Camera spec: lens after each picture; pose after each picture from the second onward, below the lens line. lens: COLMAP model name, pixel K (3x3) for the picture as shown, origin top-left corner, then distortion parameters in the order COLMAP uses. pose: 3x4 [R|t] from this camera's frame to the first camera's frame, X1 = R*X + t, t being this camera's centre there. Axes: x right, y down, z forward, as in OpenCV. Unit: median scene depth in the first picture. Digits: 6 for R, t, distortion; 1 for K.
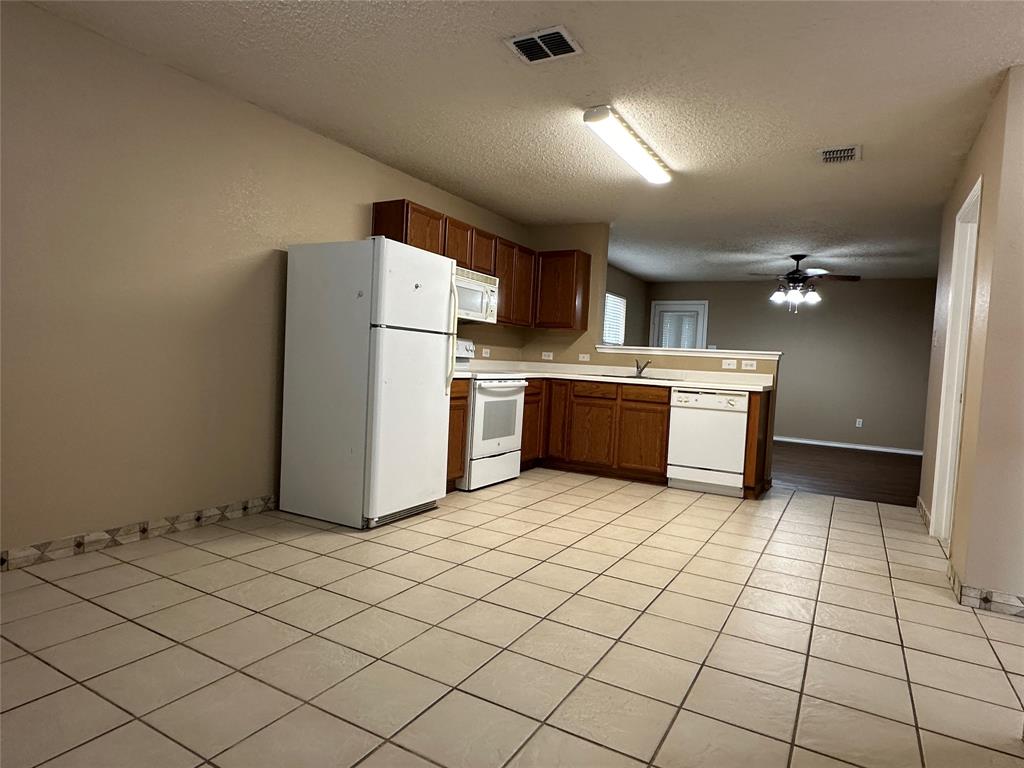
lens RADIAL K [[602.3, 0, 509.0], [0, 602.3, 384.8], [0, 0, 1]] dist [0.001886, -0.001391]
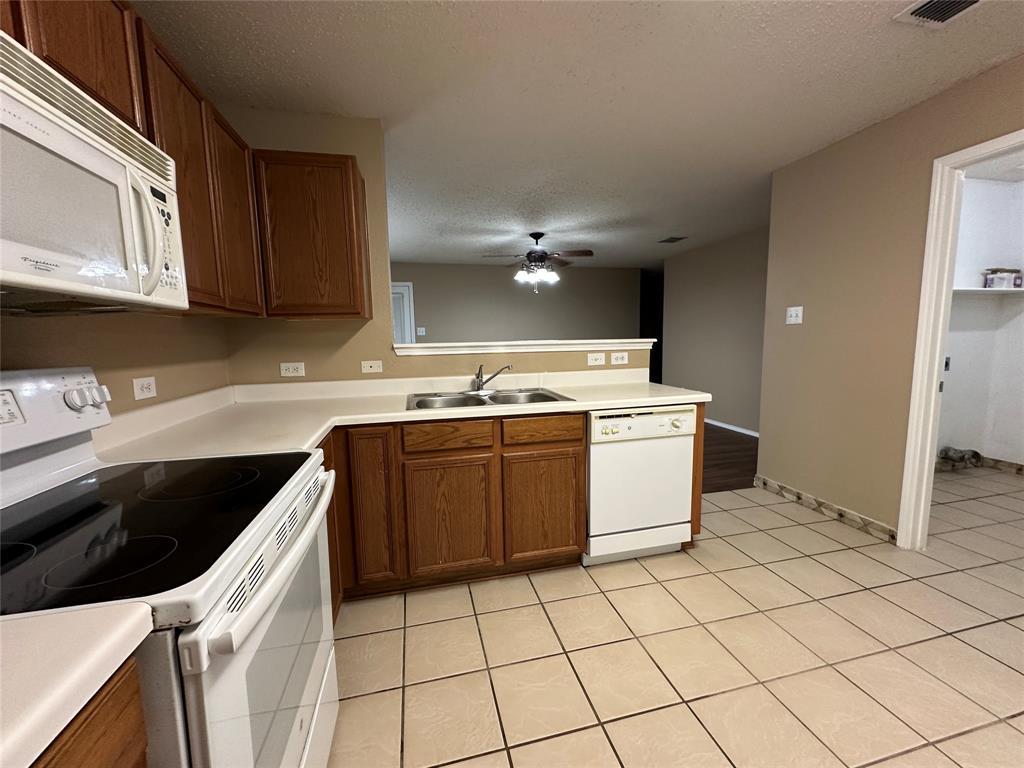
lens RADIAL K [[406.4, 0, 510.6], [0, 406.4, 383.3], [0, 0, 1]] dist [-0.000277, 0.000451]
pose [[0.723618, -0.143205, 0.675181, -0.050189], [0.085805, 0.989315, 0.117872, -0.076462], [-0.684847, -0.027360, 0.728173, 0.751907]]
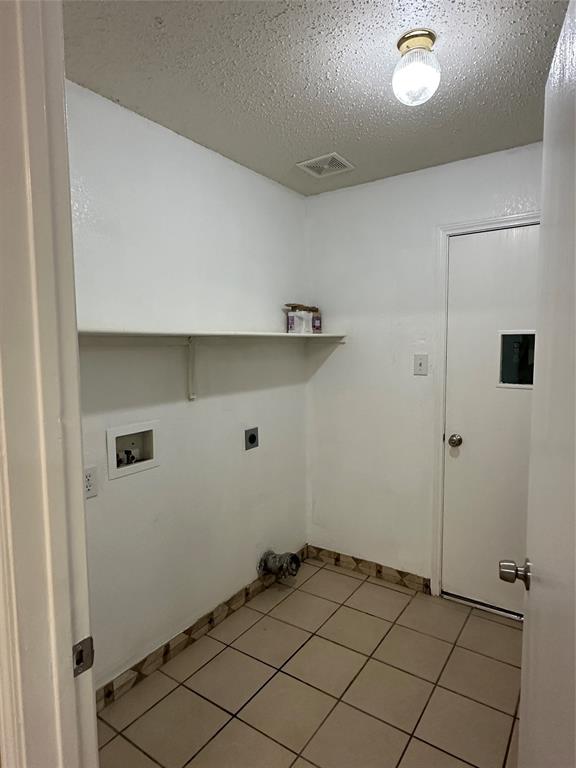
lens RADIAL K [[451.7, 0, 291.3], [0, 451.7, 385.0], [0, 0, 1]] dist [0.001886, -0.001391]
pose [[0.078909, -0.134182, 0.987810, -0.014286], [0.058276, 0.989826, 0.129800, -0.077445], [-0.995177, 0.047323, 0.085925, 0.745059]]
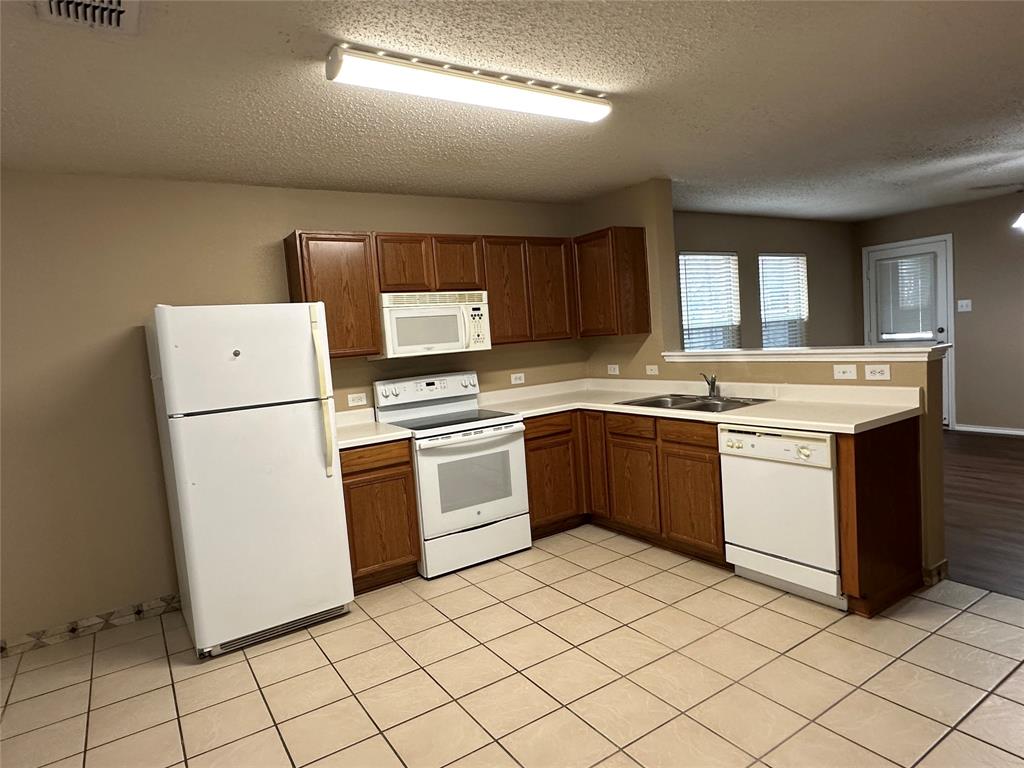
lens RADIAL K [[602.3, 0, 507.9], [0, 602.3, 386.9], [0, 0, 1]] dist [0.001886, -0.001391]
pose [[0.882399, -0.079885, -0.463671, 0.366392], [0.103188, 0.994346, 0.025059, -0.073102], [0.459048, -0.069957, 0.885653, 0.328501]]
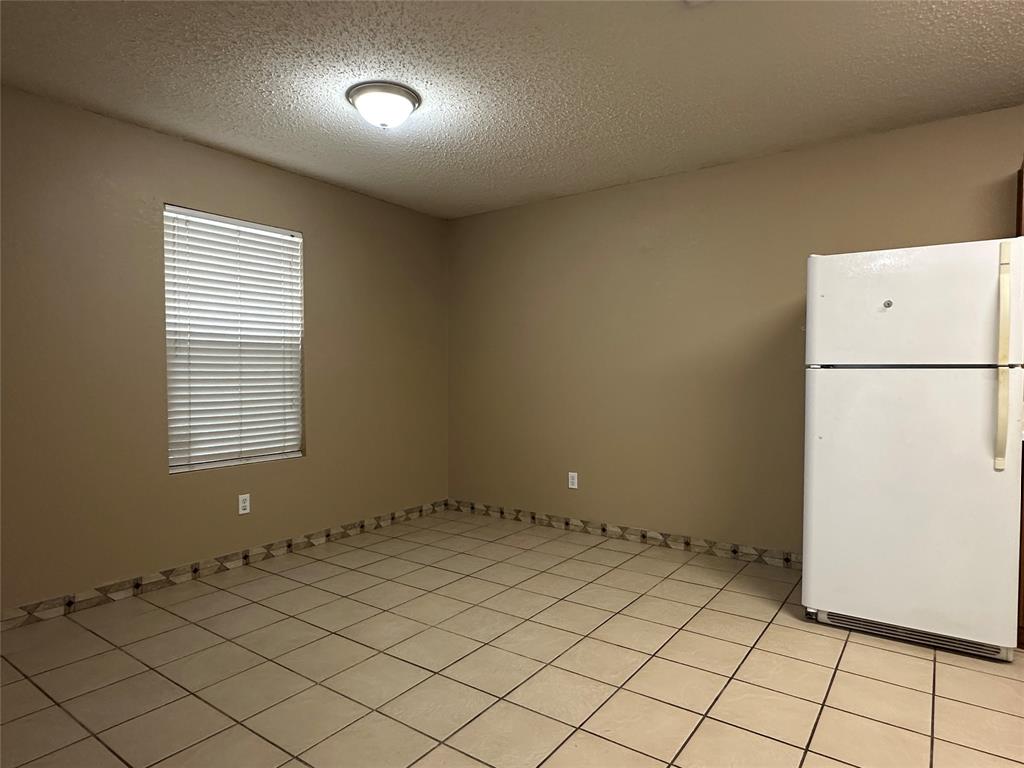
lens RADIAL K [[602.3, 0, 509.2], [0, 602.3, 390.5], [0, 0, 1]] dist [0.001886, -0.001391]
pose [[-0.101938, -0.022038, -0.994547, 0.412214], [-0.047080, 0.998741, -0.017305, -0.021765], [0.993676, 0.045059, -0.102847, 0.452898]]
